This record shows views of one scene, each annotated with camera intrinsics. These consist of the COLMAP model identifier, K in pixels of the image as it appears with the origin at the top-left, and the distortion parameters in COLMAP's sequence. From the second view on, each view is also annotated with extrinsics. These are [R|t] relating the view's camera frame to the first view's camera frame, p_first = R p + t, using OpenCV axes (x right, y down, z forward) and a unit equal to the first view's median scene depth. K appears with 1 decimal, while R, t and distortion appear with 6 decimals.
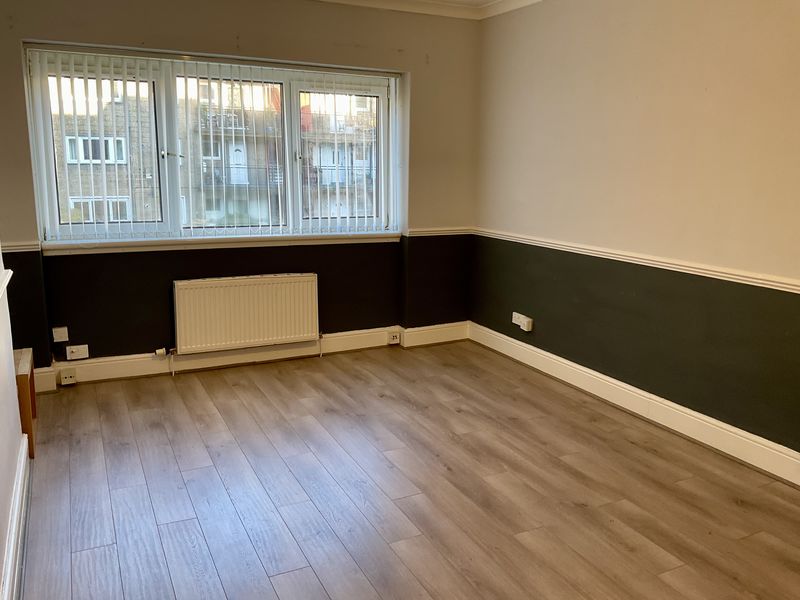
lens RADIAL K [[659.8, 0, 413.7], [0, 659.8, 298.3], [0, 0, 1]] dist [0.083526, -0.145155]
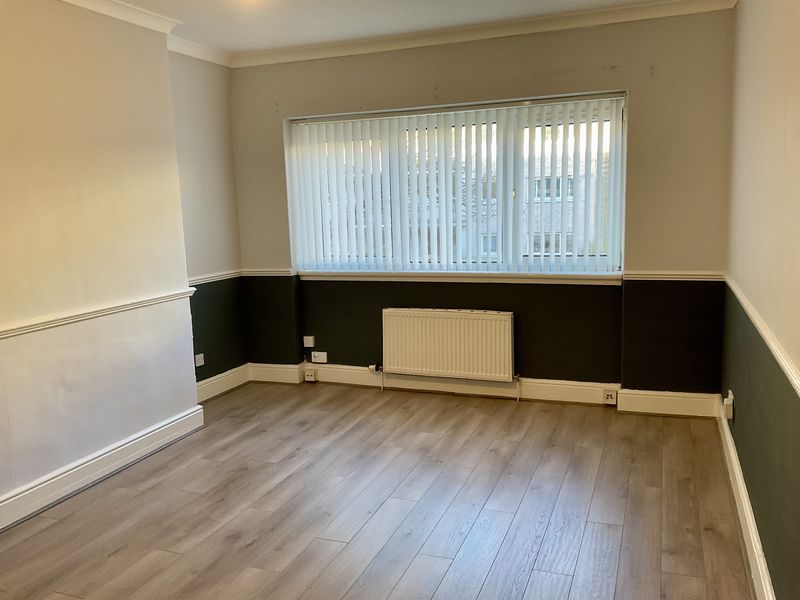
lens RADIAL K [[659.8, 0, 413.7], [0, 659.8, 298.3], [0, 0, 1]] dist [0.083526, -0.145155]
pose [[0.665031, 0.071521, -0.743383, 0.514557], [-0.109418, 0.993993, -0.002253, -0.044872], [0.738757, 0.082838, 0.668862, 0.269781]]
